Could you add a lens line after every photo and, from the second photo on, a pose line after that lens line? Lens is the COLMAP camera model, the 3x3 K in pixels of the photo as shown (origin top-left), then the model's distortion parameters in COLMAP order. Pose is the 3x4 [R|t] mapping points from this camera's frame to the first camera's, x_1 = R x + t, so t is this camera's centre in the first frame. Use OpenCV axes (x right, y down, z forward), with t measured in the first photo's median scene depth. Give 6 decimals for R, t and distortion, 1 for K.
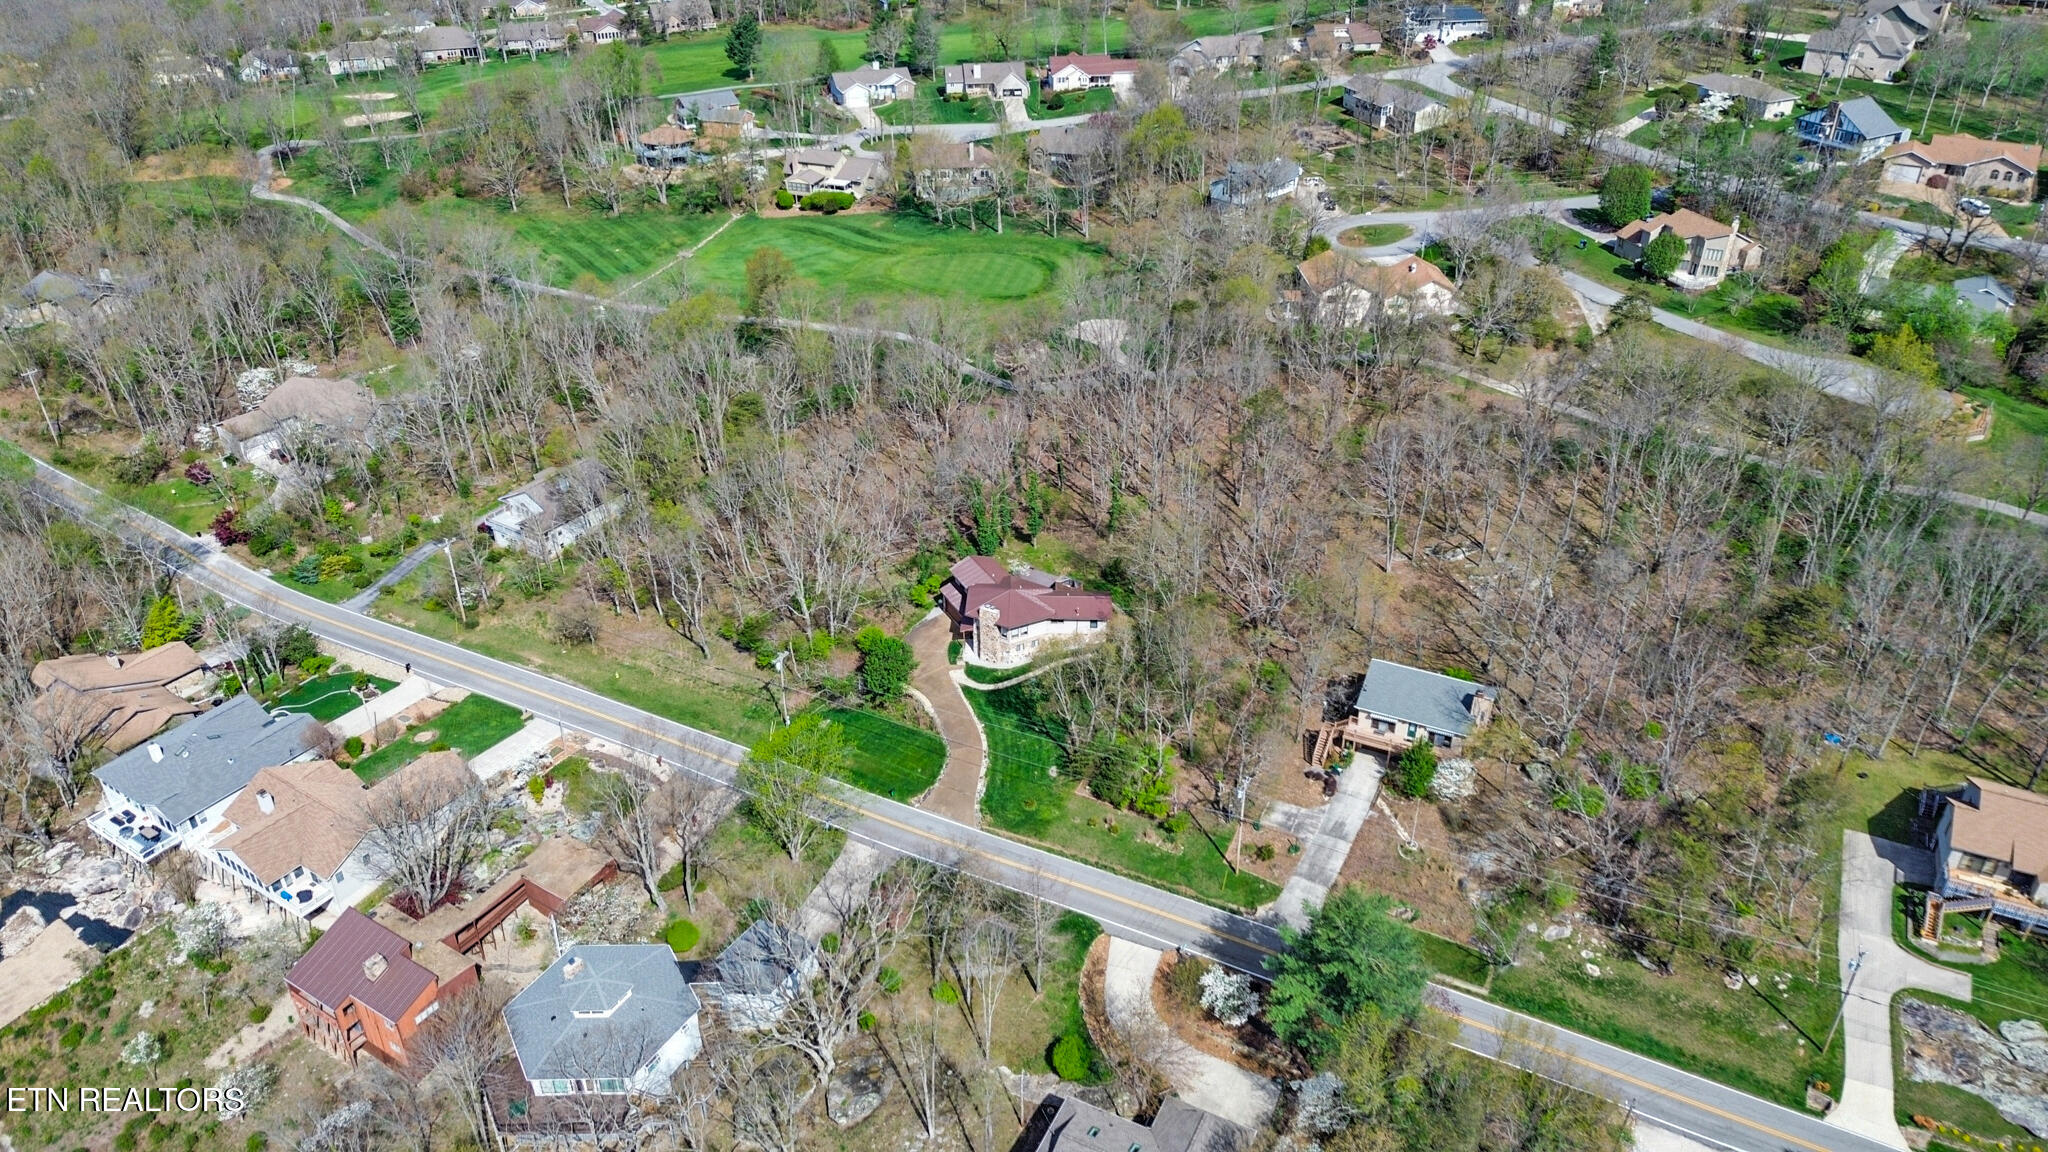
lens RADIAL K [[1461.0, 0, 1019.7], [0, 1461.0, 580.1], [0, 0, 1]] dist [0.057312, -0.050639]
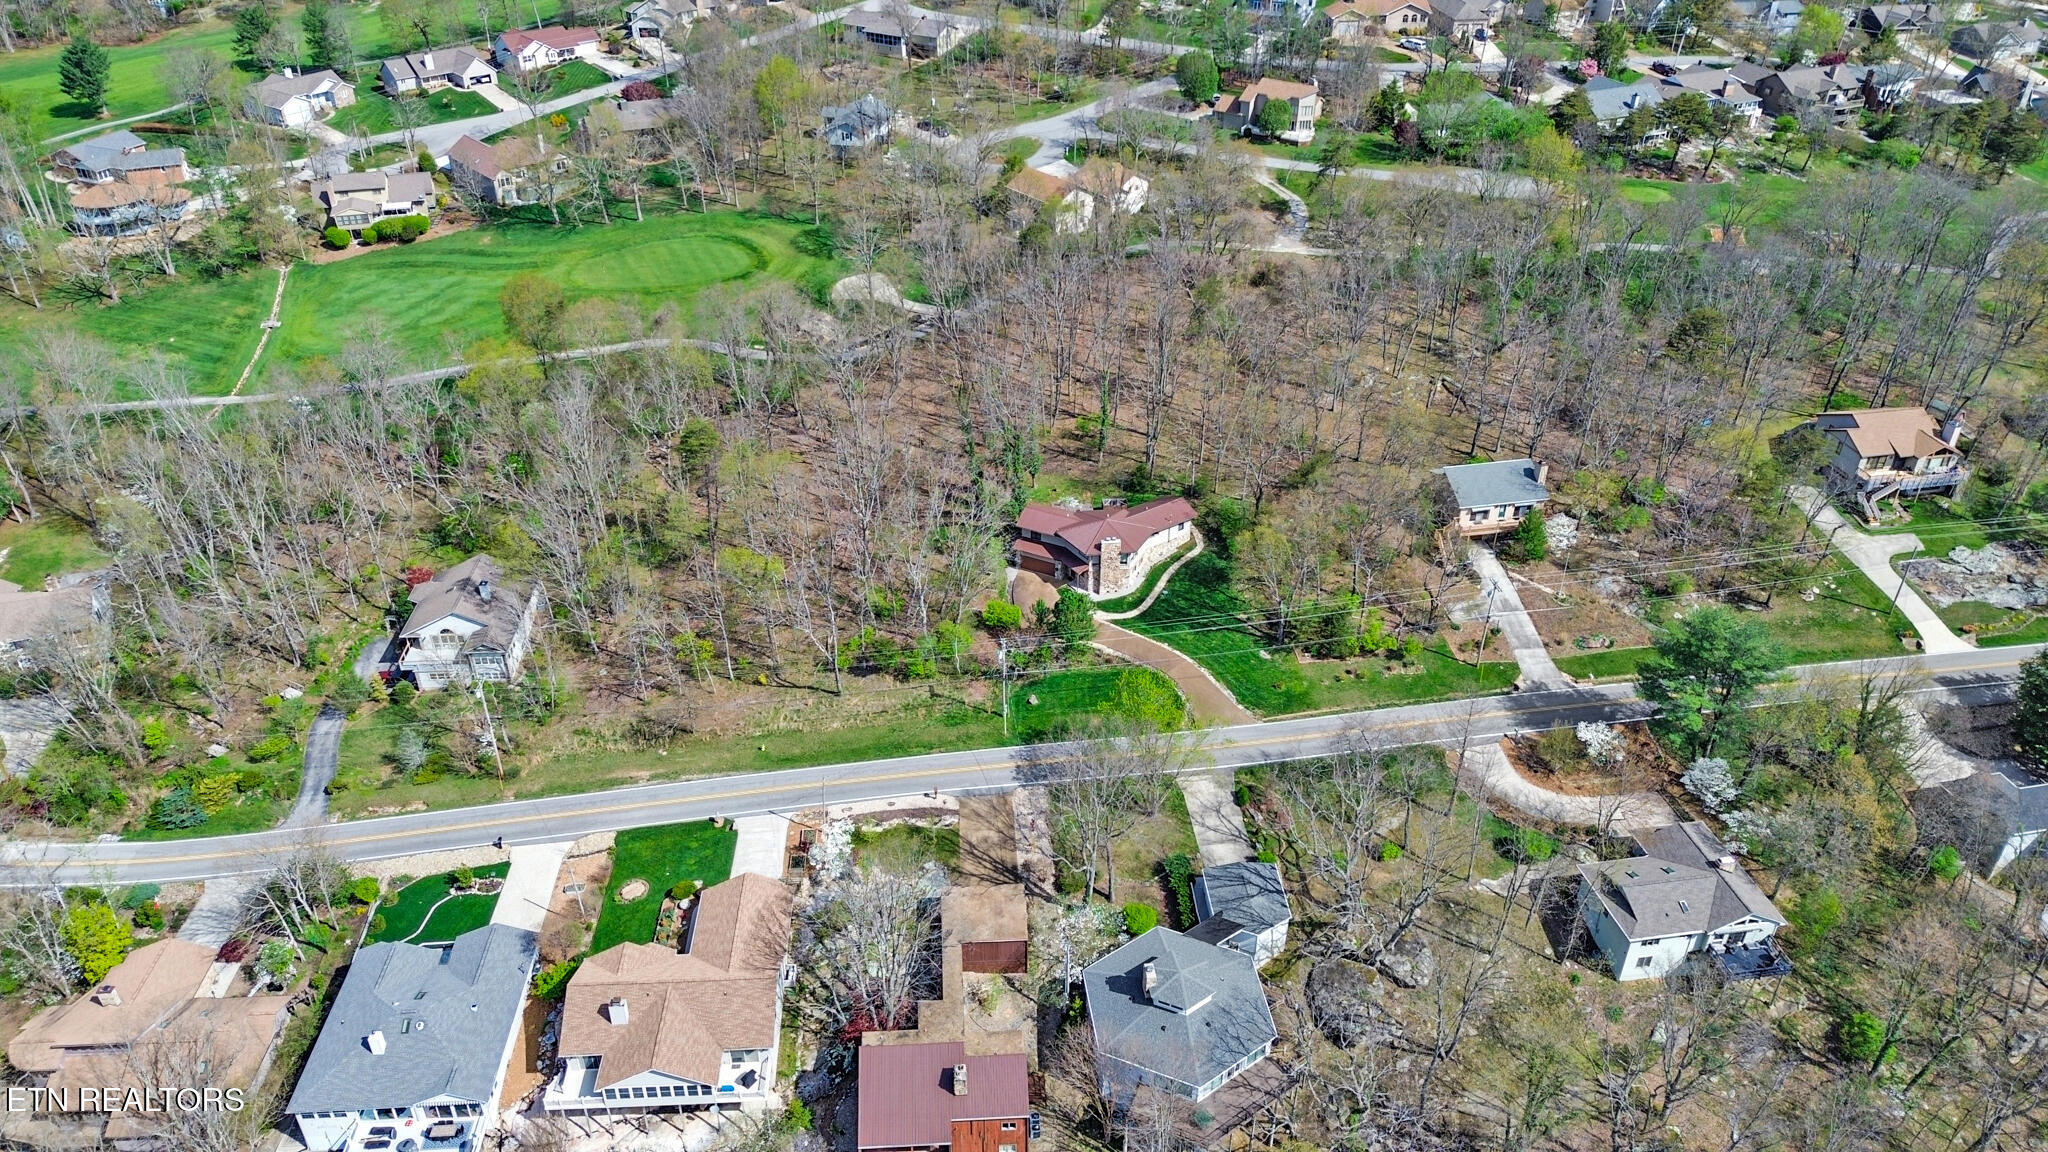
lens RADIAL K [[1461.0, 0, 1027.3], [0, 1461.0, 582.9], [0, 0, 1]] dist [0.057312, -0.050639]
pose [[0.804345, -0.320562, 0.500269, -0.558105], [0.306380, 0.945173, 0.113043, -0.081065], [-0.509079, 0.062347, 0.858459, 0.149185]]
